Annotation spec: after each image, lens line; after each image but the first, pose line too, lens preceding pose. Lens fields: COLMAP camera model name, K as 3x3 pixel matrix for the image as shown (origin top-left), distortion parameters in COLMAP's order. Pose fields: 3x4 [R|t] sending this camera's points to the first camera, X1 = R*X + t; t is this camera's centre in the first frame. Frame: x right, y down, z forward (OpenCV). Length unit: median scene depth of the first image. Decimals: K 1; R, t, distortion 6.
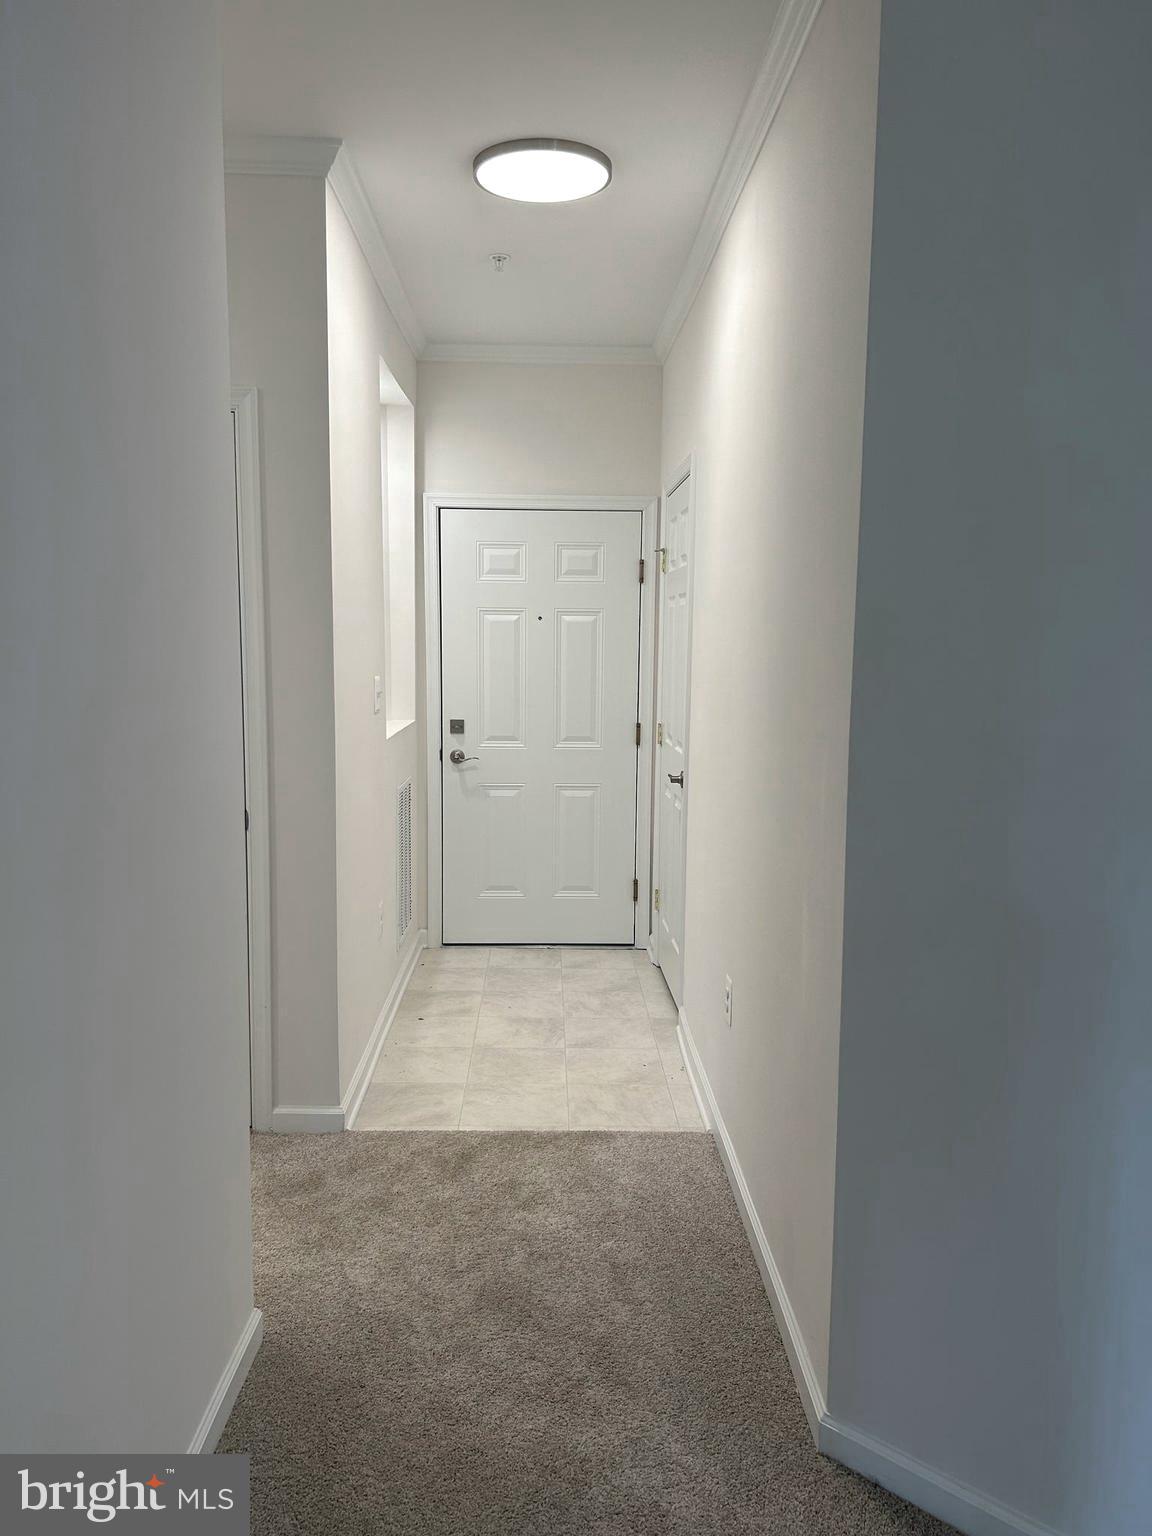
lens RADIAL K [[1174.7, 0, 572.5], [0, 1174.7, 768.3], [0, 0, 1]] dist [0.040548, -0.046710]
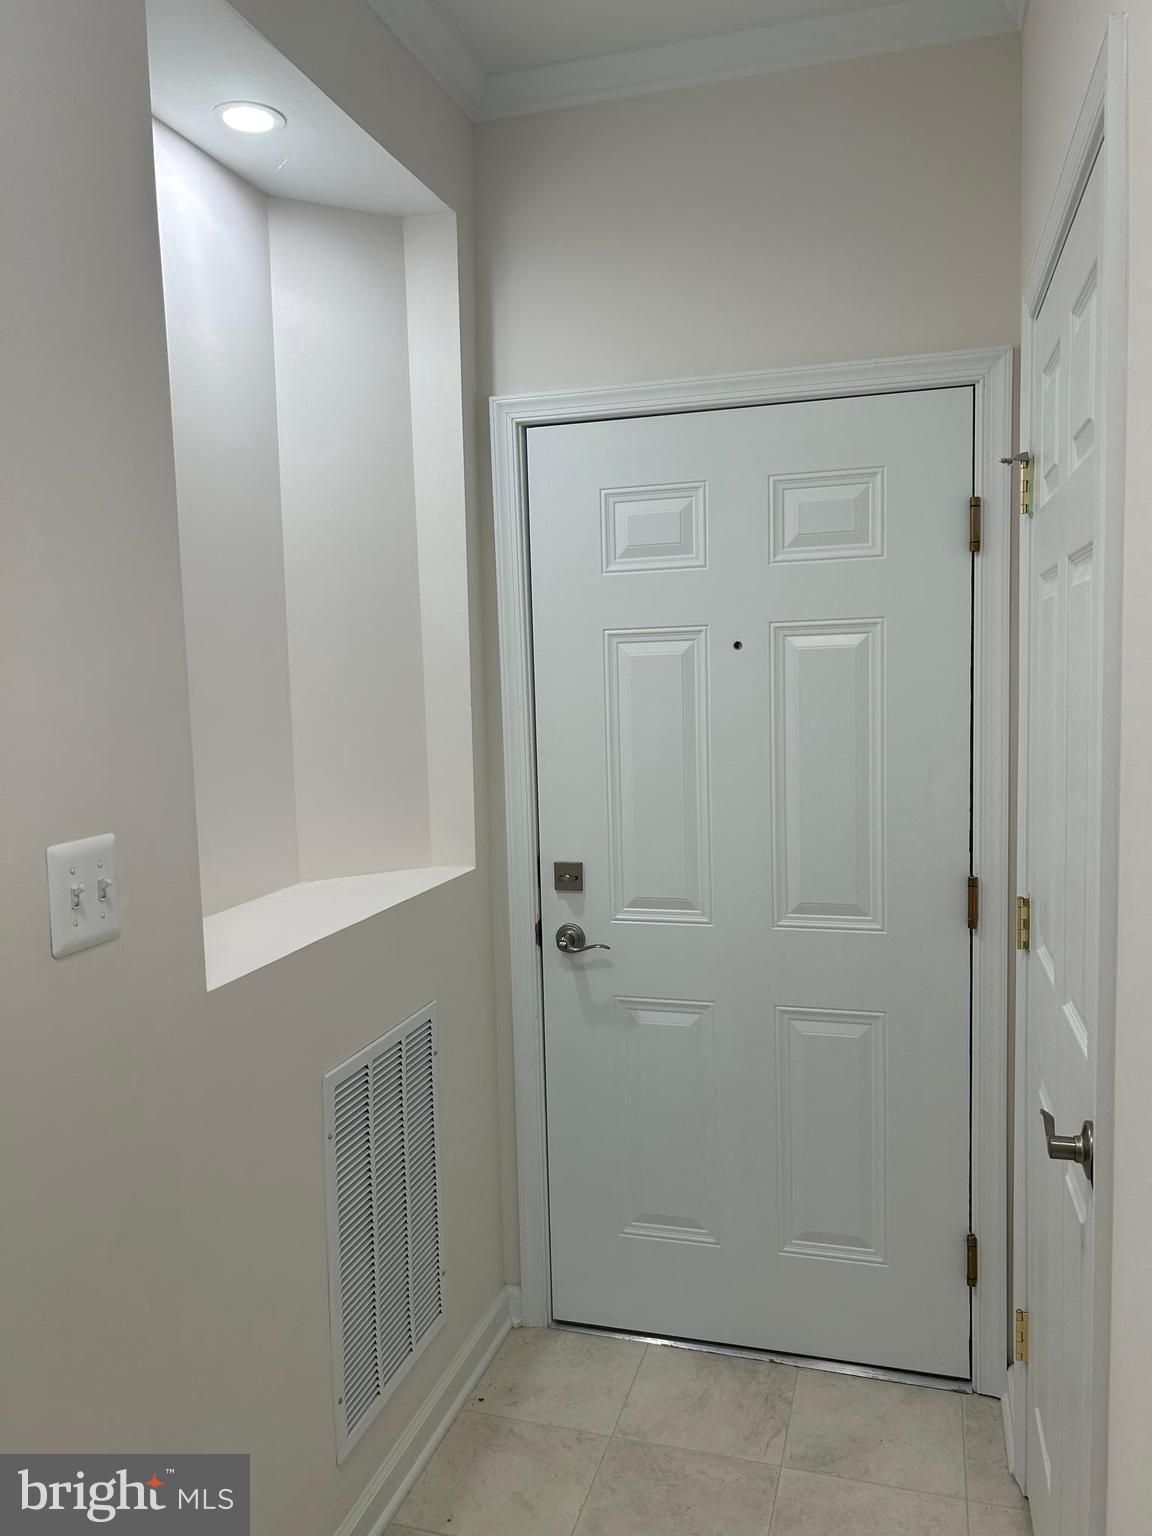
lens RADIAL K [[1174.7, 0, 545.4], [0, 1174.7, 764.4], [0, 0, 1]] dist [0.040548, -0.046710]
pose [[0.945423, -0.010309, -0.325682, 0.050126], [0.000435, 0.999538, -0.030376, -0.067394], [0.325845, 0.028577, 0.944991, 0.544520]]
